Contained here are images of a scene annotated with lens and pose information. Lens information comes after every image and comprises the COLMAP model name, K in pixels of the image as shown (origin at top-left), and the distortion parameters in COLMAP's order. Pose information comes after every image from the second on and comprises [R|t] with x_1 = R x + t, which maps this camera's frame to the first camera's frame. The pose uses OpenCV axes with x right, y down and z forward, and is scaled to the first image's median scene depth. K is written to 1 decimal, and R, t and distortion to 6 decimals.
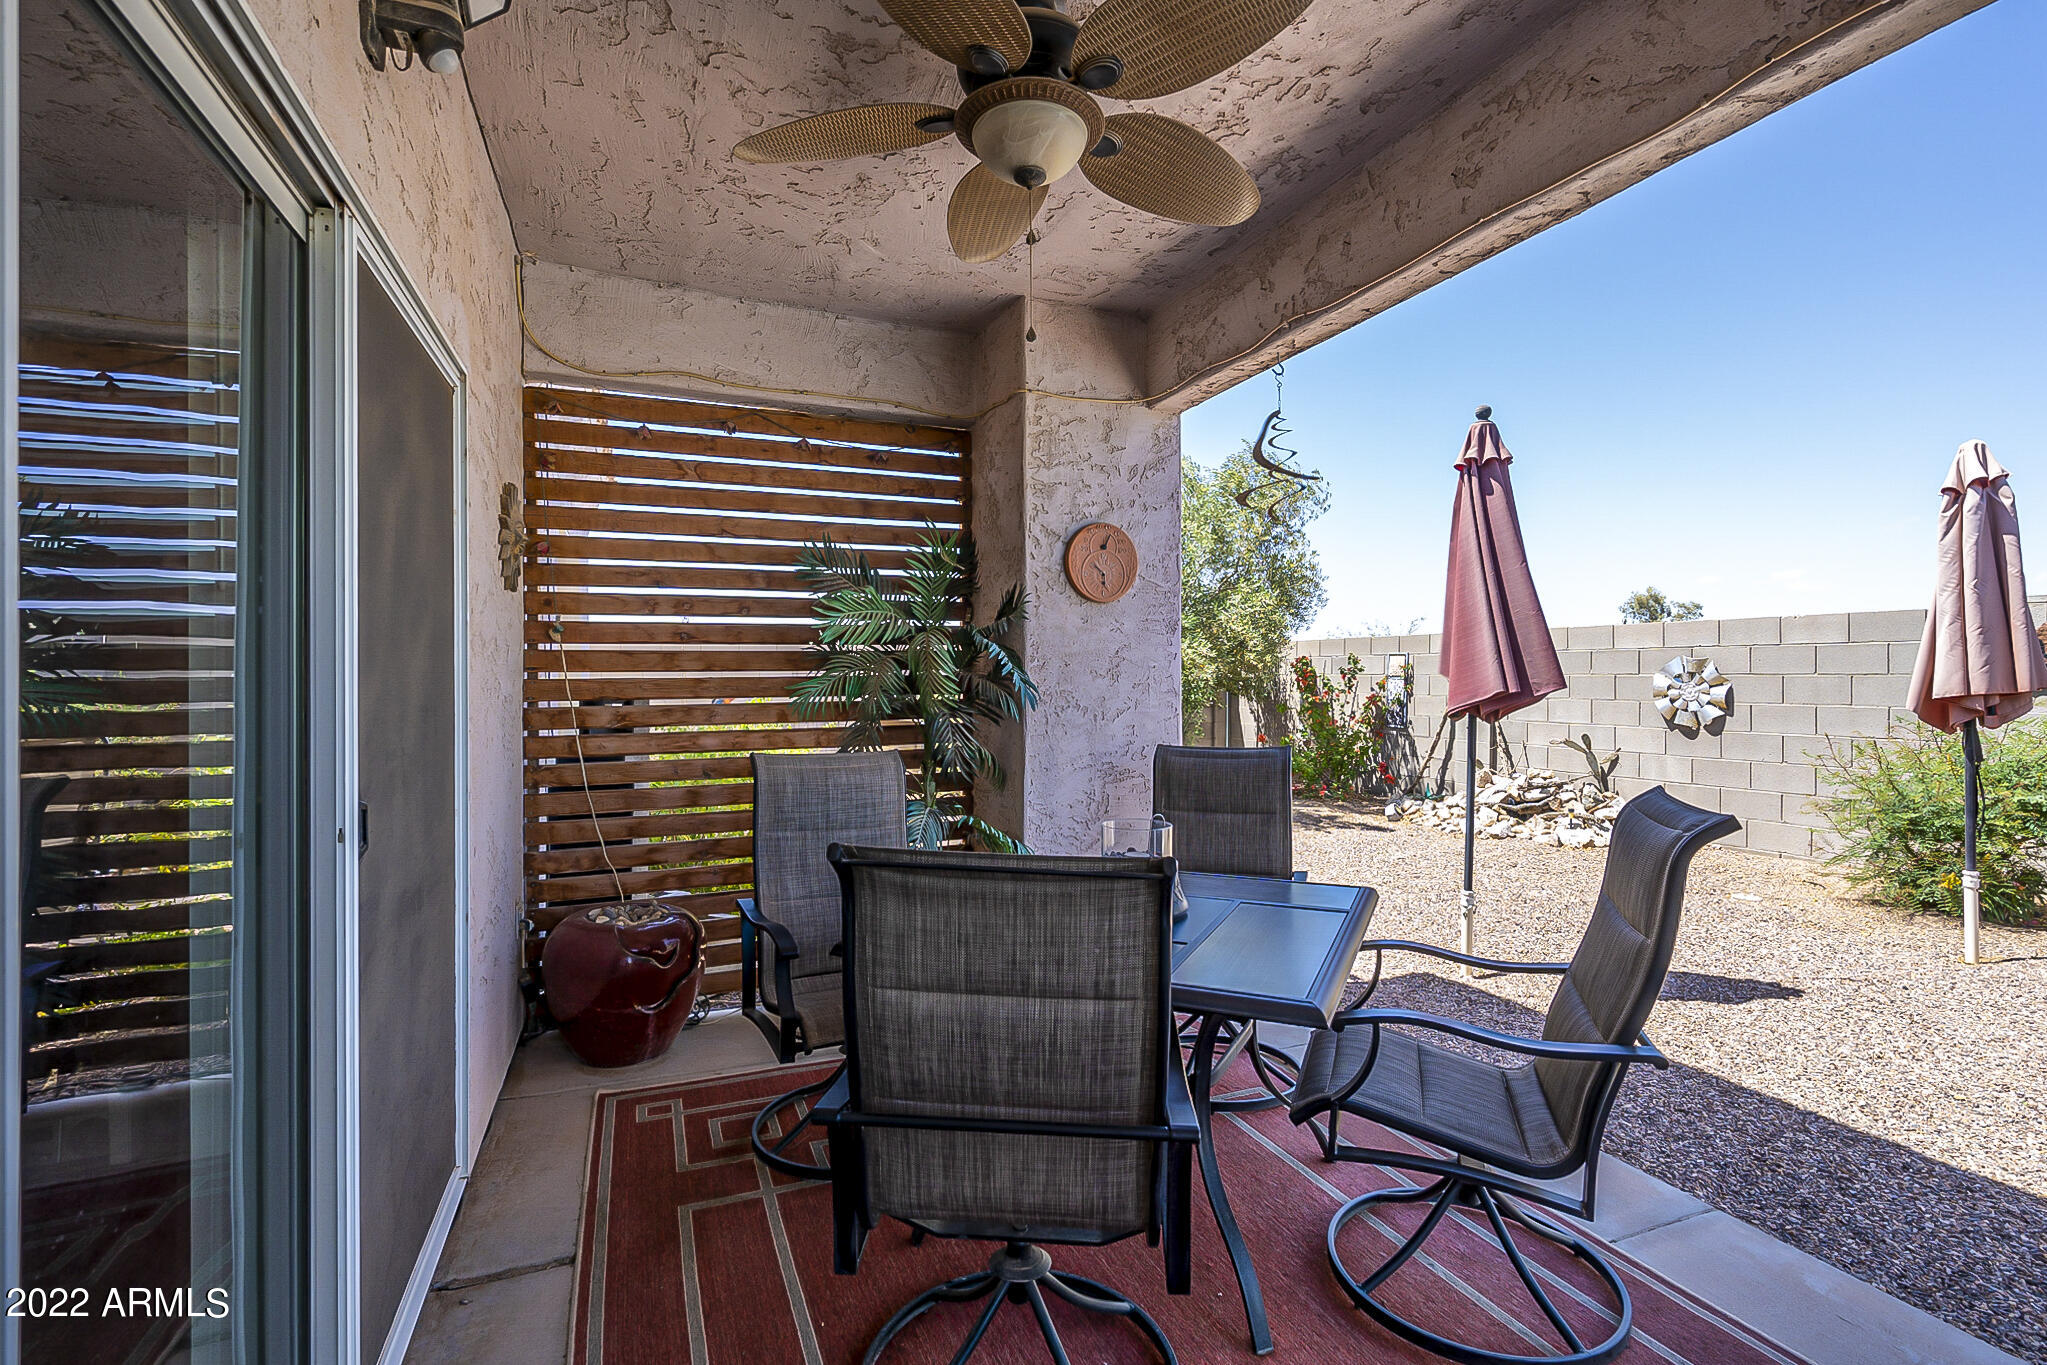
lens RADIAL K [[926.9, 0, 1023.5], [0, 926.9, 682.5], [0, 0, 1]] dist [-0.002229, -0.000696]
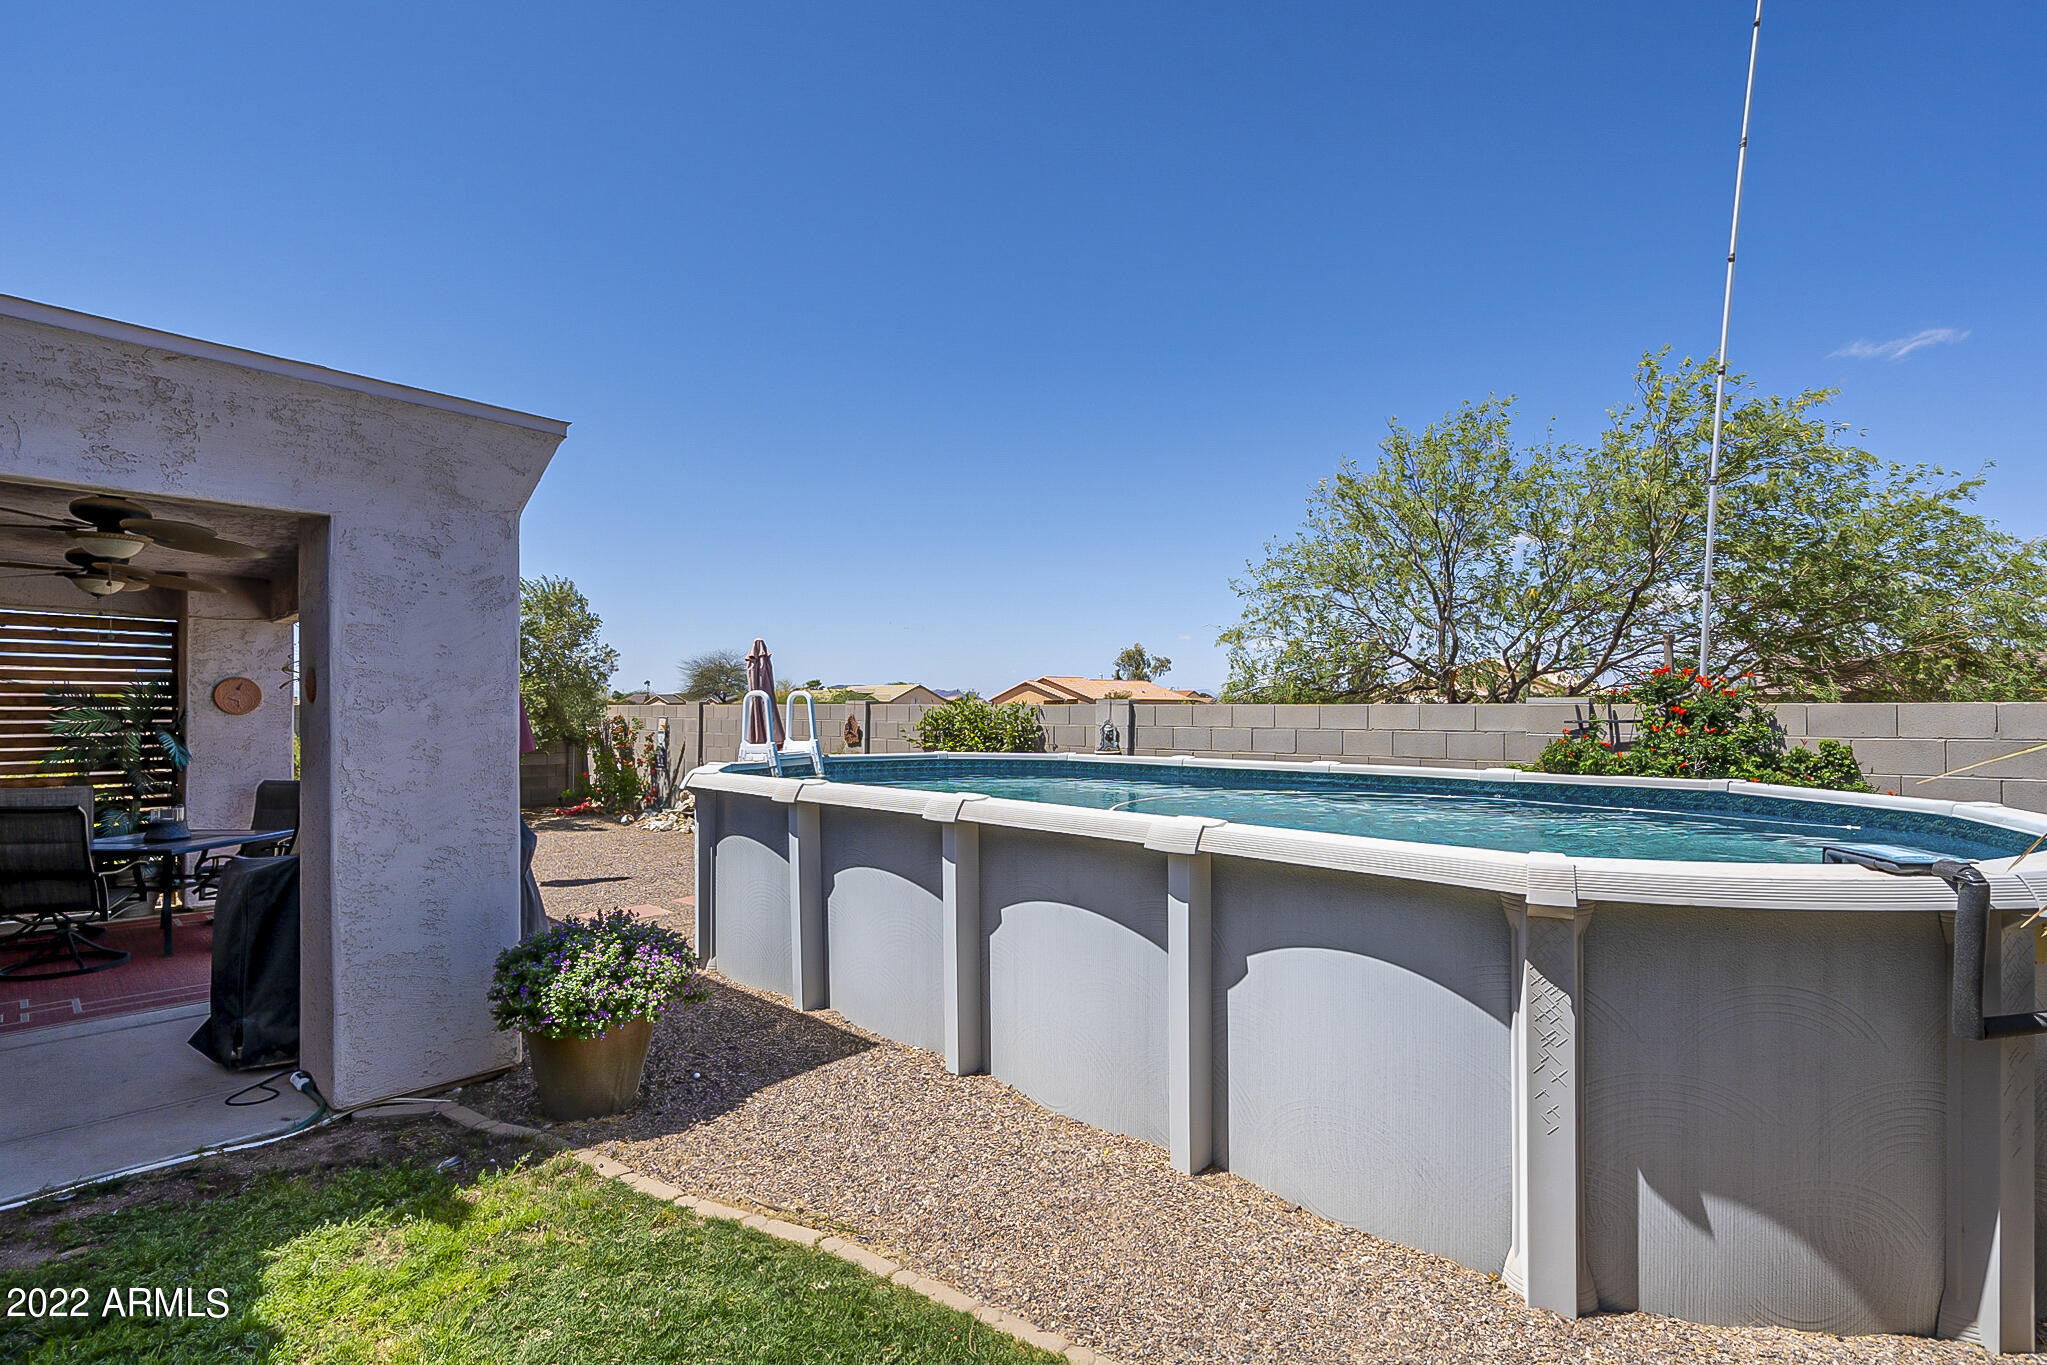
lens RADIAL K [[929.0, 0, 1019.3], [0, 929.0, 696.1], [0, 0, 1]] dist [0.000843, 0.000150]
pose [[0.909443, 0.011938, 0.415657, 0.820403], [-0.001614, 0.999682, -0.025180, -0.076103], [-0.415826, 0.022229, 0.909173, -1.675512]]
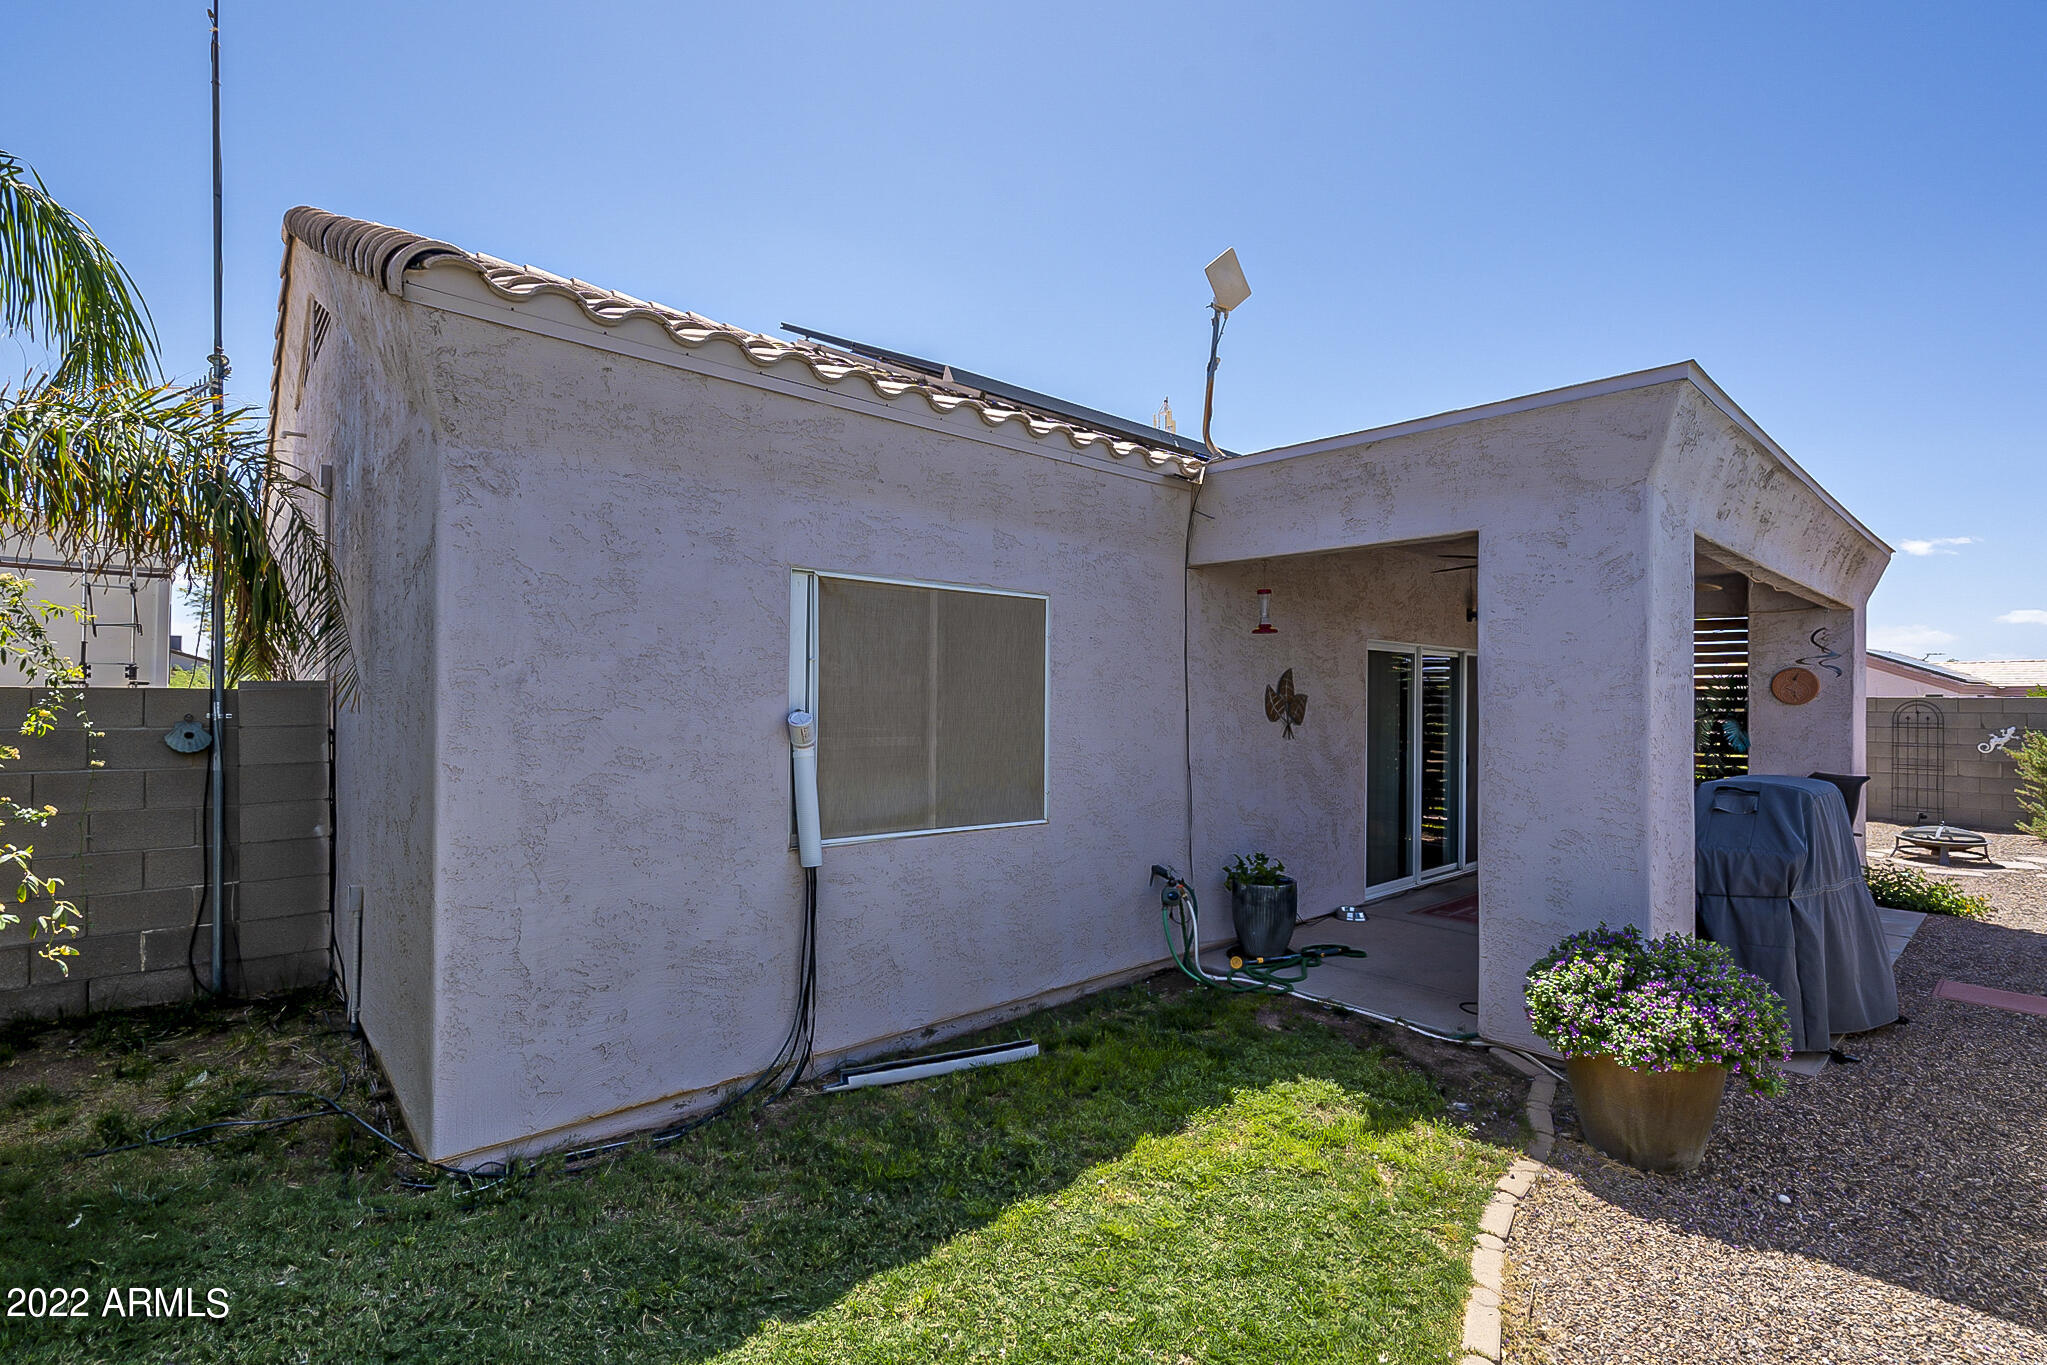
lens RADIAL K [[926.9, 0, 1023.5], [0, 926.9, 682.5], [0, 0, 1]] dist [-0.002229, -0.000696]
pose [[0.332583, -0.006875, -0.943049, 1.492985], [-0.018117, 0.999742, -0.013678, -0.074818], [0.942900, 0.021635, 0.332373, -1.385369]]
